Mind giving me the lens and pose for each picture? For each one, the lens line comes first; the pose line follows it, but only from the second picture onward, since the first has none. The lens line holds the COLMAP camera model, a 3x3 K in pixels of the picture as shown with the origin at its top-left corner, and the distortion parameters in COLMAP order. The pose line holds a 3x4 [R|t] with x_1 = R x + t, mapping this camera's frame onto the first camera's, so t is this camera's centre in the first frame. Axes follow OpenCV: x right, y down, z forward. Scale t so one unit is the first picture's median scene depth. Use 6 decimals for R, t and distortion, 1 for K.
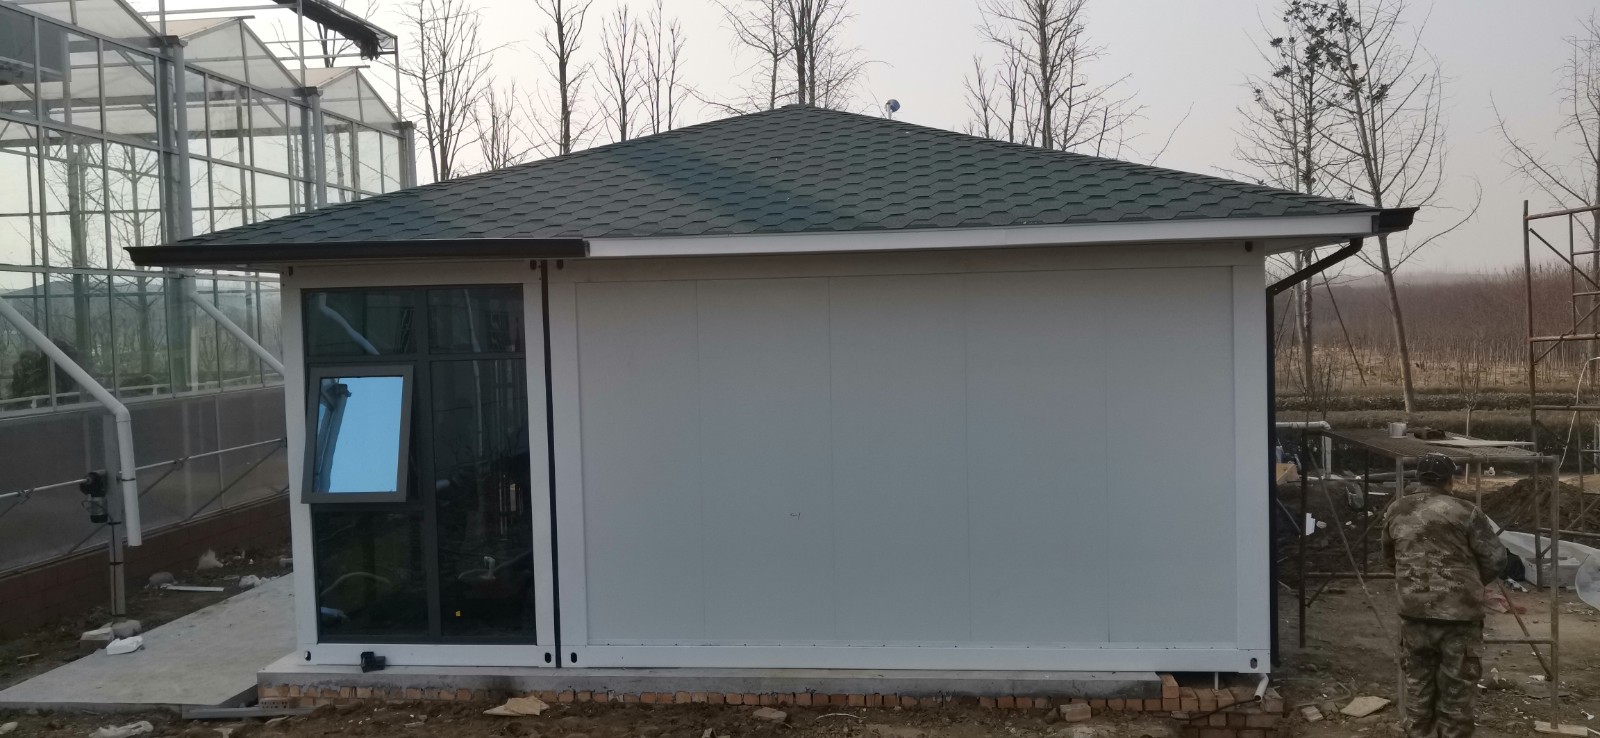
lens RADIAL K [[1246.0, 0, 771.0], [0, 1246.0, 368.4], [0, 0, 1]] dist [-0.002456, -0.004300]
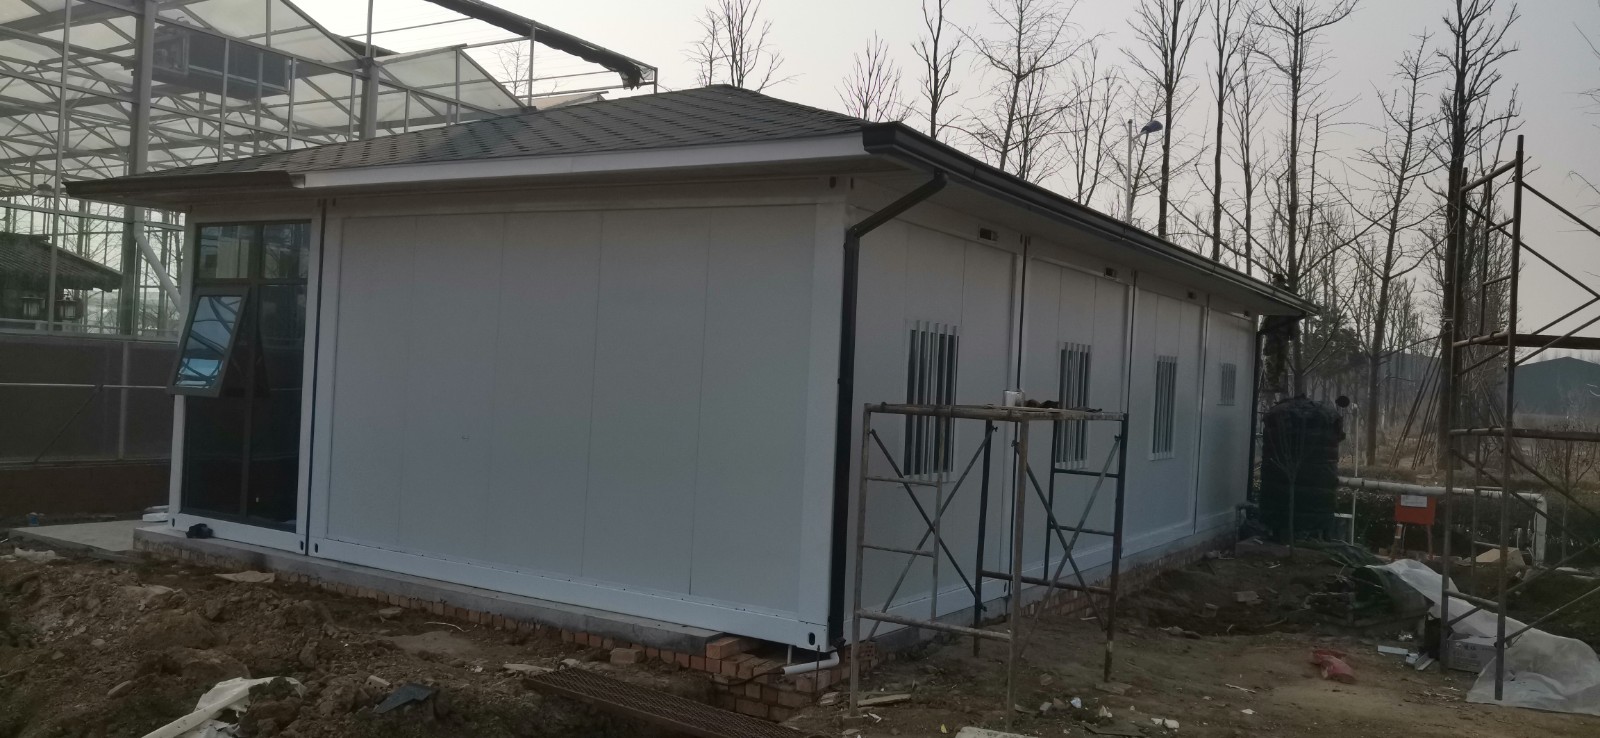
lens RADIAL K [[1246.0, 0, 771.0], [0, 1246.0, 368.4], [0, 0, 1]] dist [-0.002456, -0.004300]
pose [[0.895069, 0.067542, -0.440782, 0.708834], [-0.092944, 0.995011, -0.036267, 0.073298], [0.436133, 0.073429, 0.896881, 0.155719]]
